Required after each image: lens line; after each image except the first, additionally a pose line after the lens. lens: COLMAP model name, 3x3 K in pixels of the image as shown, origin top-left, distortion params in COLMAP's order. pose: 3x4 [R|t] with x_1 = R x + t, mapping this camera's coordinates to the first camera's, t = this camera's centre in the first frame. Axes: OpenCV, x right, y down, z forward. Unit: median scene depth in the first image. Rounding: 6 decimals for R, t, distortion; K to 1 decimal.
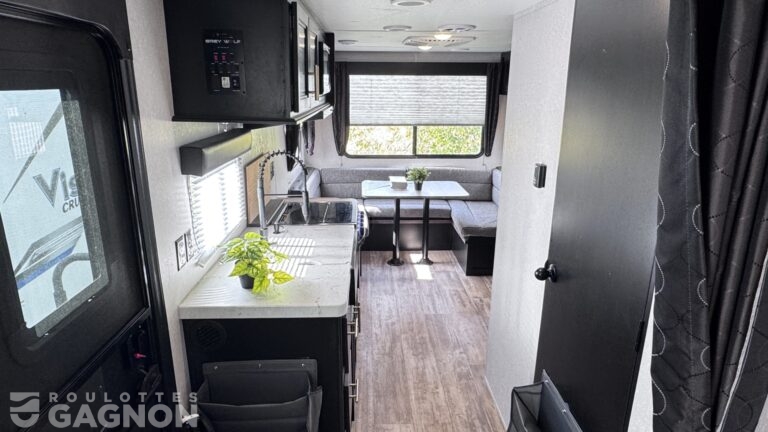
lens RADIAL K [[460.3, 0, 384.0], [0, 460.3, 216.0], [0, 0, 1]] dist [0.002544, 0.000129]
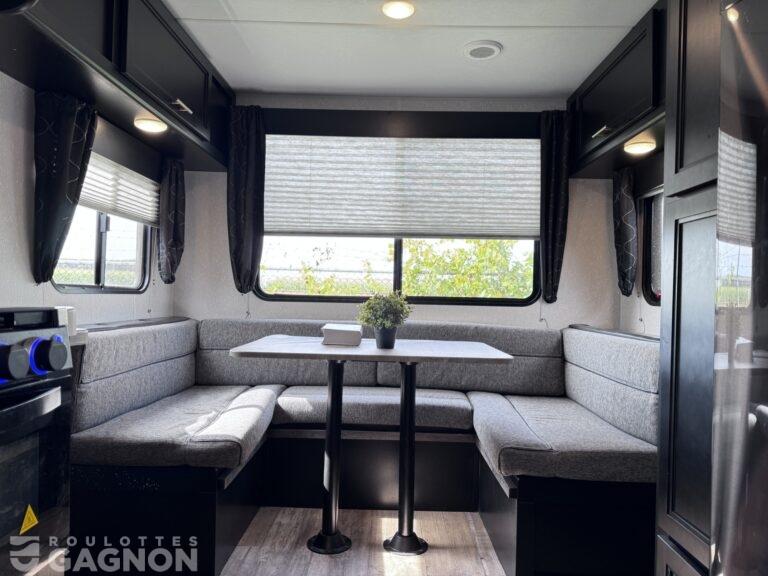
lens RADIAL K [[541.6, 0, 384.0], [0, 541.6, 288.0], [0, 0, 1]] dist [0.103351, -0.198712]
pose [[0.998786, 0.015066, -0.046891, 0.083642], [-0.027922, 0.957498, -0.287085, 0.025459], [0.040573, 0.288046, 0.956757, 0.468004]]
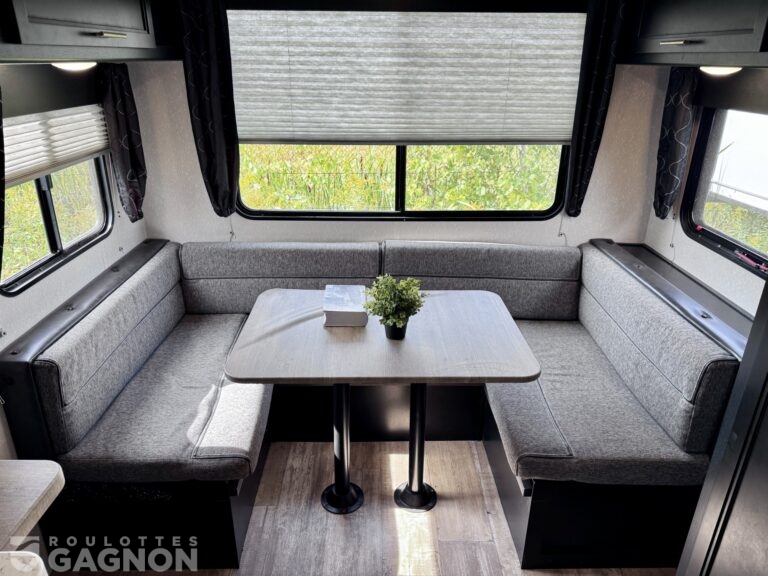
lens RADIAL K [[541.6, 0, 384.0], [0, 541.6, 288.0], [0, 0, 1]] dist [0.103351, -0.198712]
pose [[0.999836, 0.008365, -0.016062, 0.063387], [-0.006367, 0.992673, 0.120664, -0.129622], [0.016953, -0.120542, 0.992564, 0.511563]]
